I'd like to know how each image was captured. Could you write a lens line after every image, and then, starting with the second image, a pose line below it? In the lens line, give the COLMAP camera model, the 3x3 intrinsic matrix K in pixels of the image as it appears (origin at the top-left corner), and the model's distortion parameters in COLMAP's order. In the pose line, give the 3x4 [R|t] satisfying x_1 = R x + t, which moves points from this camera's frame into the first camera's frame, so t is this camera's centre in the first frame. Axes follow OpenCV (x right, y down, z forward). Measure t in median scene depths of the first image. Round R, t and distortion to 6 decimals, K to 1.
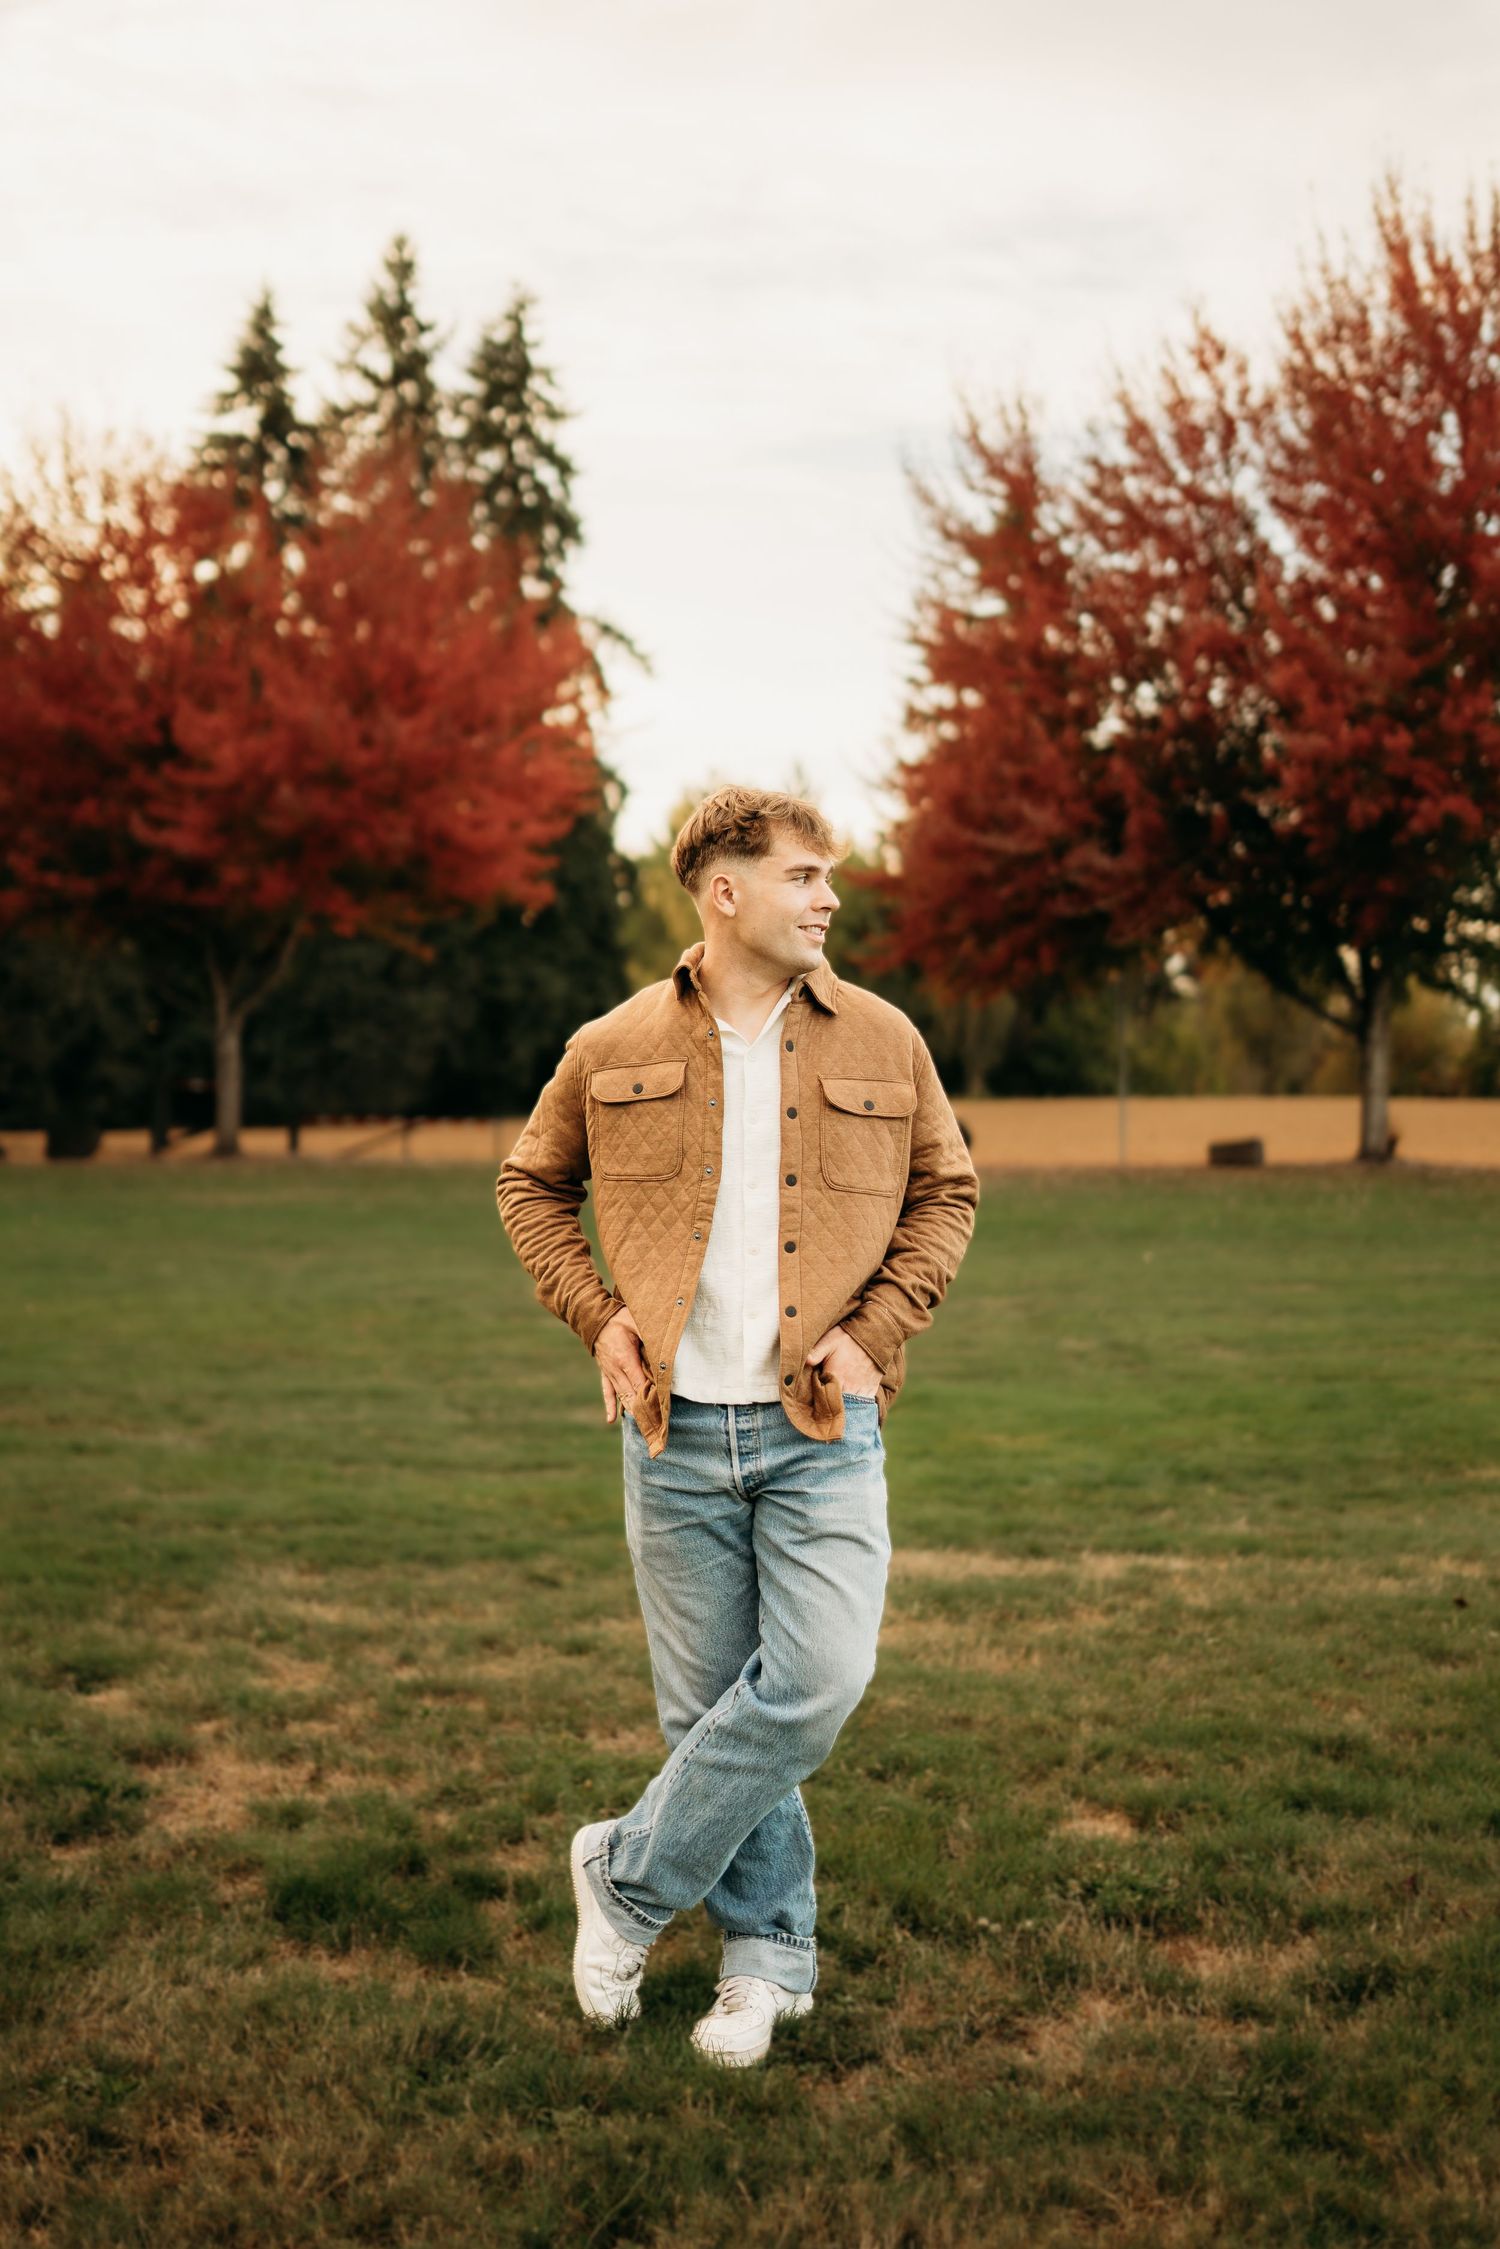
lens RADIAL K [[2227.8, 0, 750.0], [0, 2227.8, 1124.5], [0, 0, 1]] dist [-0.013375, -0.002089]
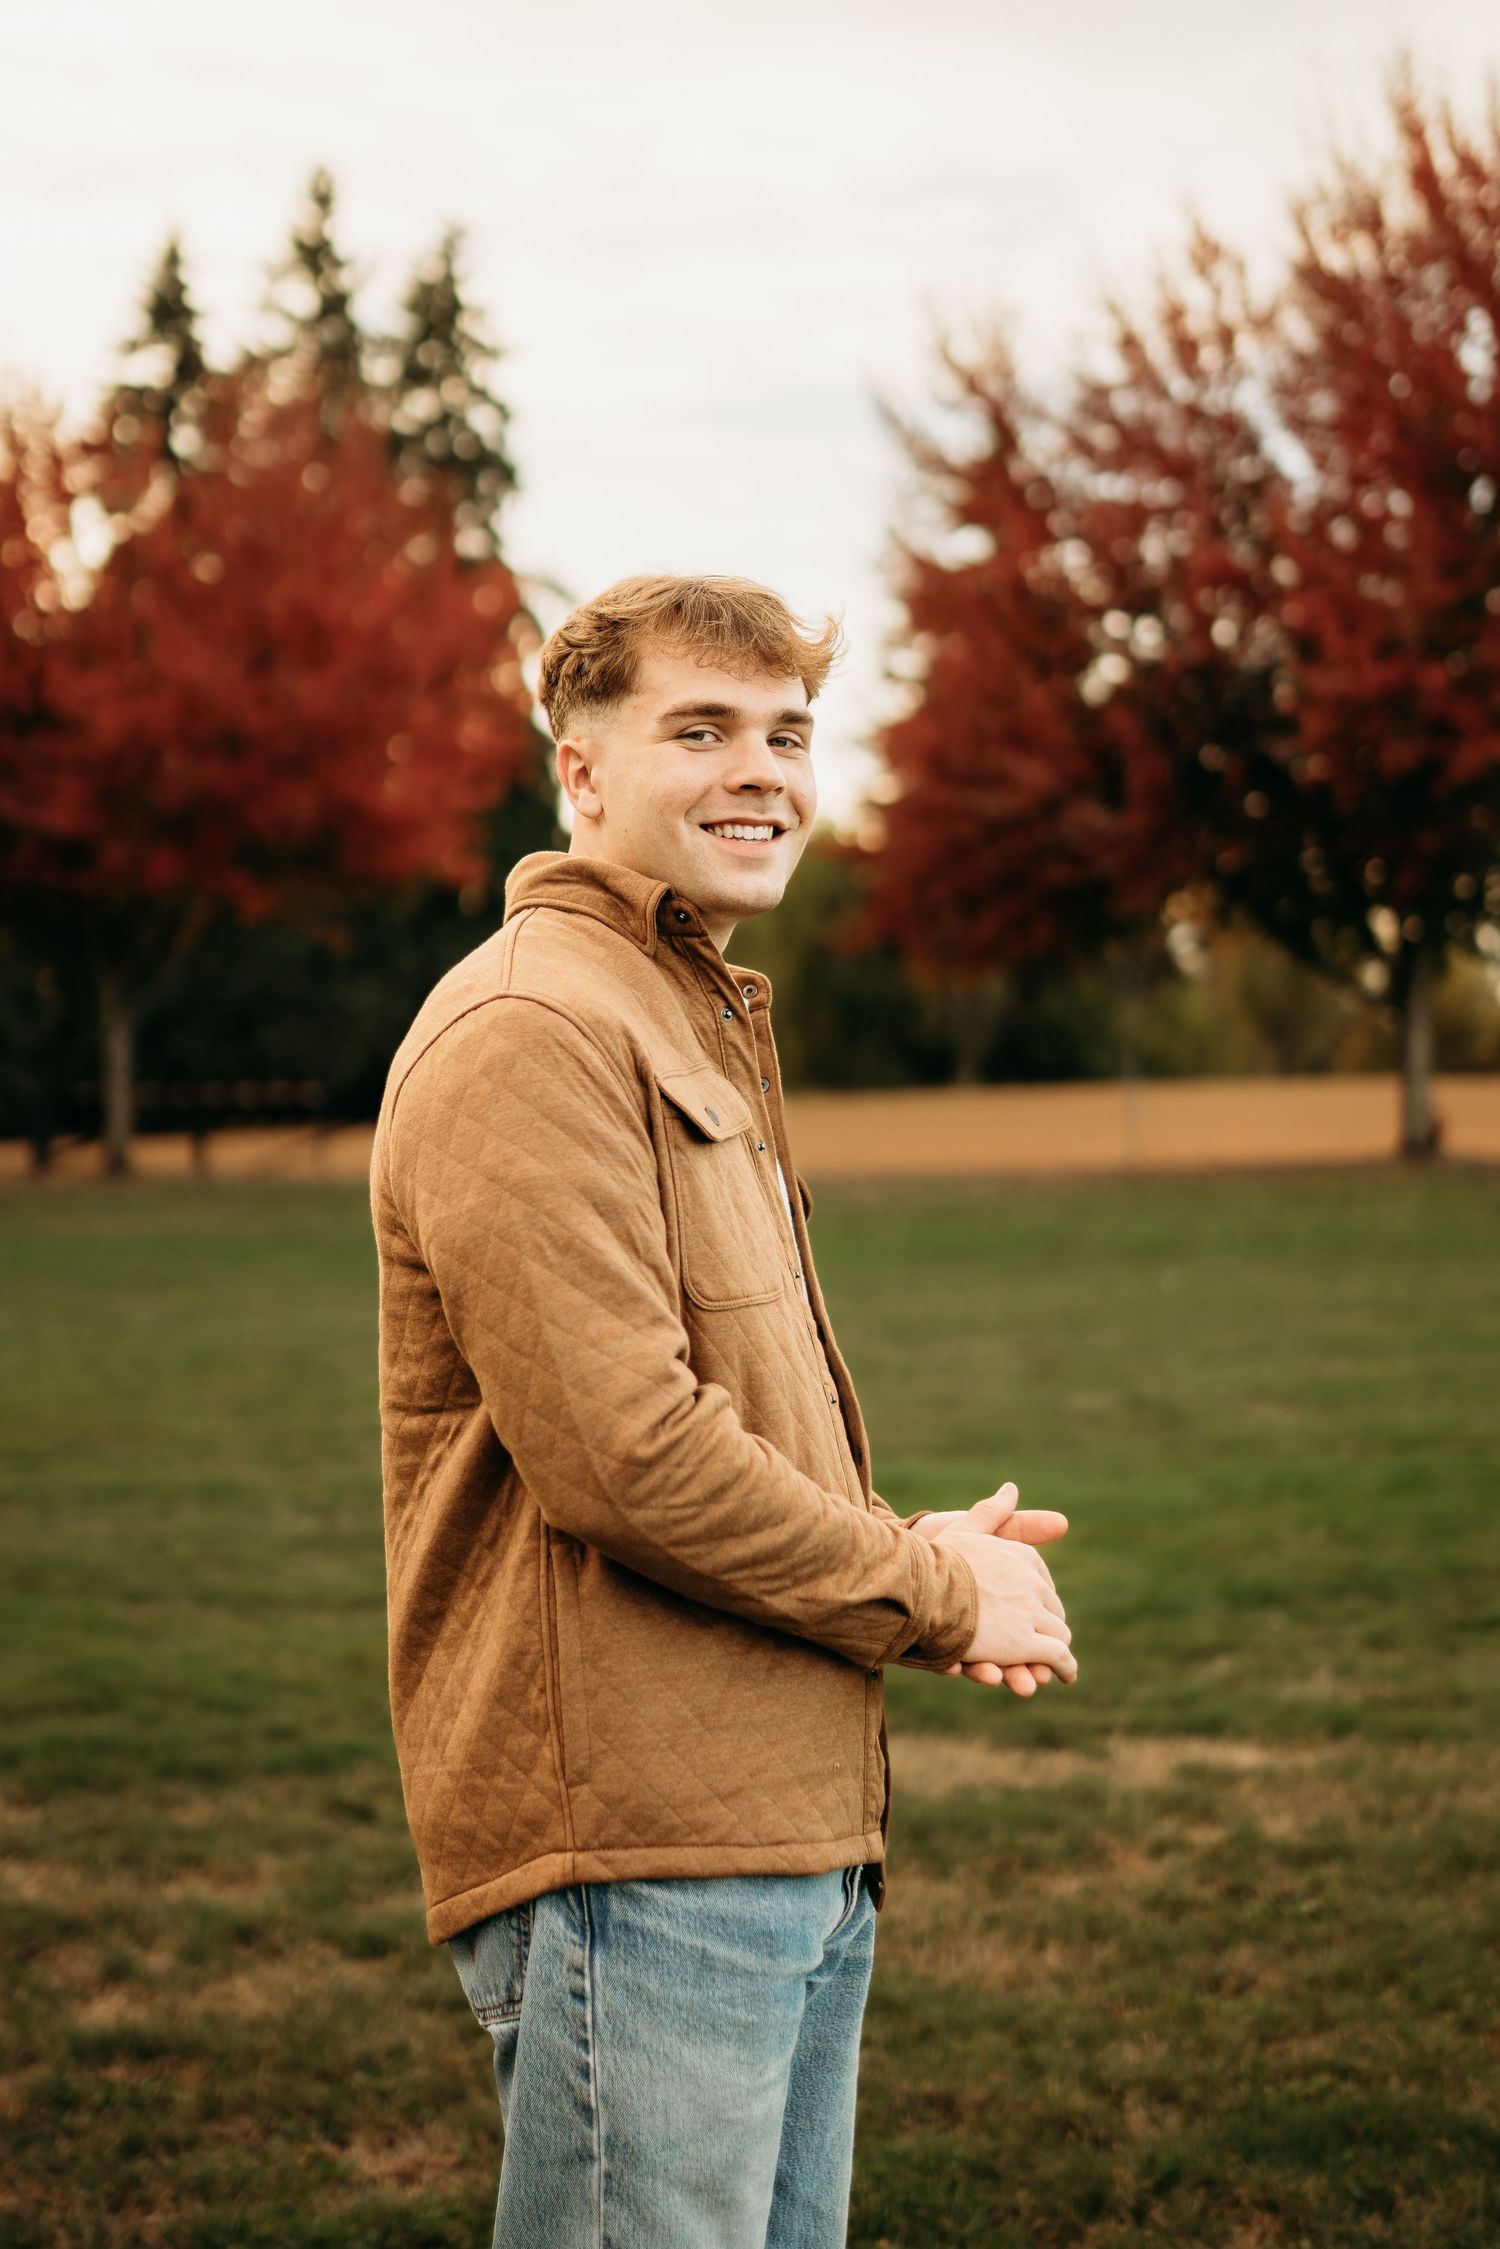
lens RADIAL K [[2255.6, 0, 750.3], [0, 2255.6, 992.5], [0, 0, 1]] dist [0.007916, 0.006270]
pose [[0.999809, -0.019177, 0.003845, 0.014721], [0.019354, 0.998395, -0.053220, -0.005558], [-0.002818, 0.053285, 0.998575, 0.111274]]
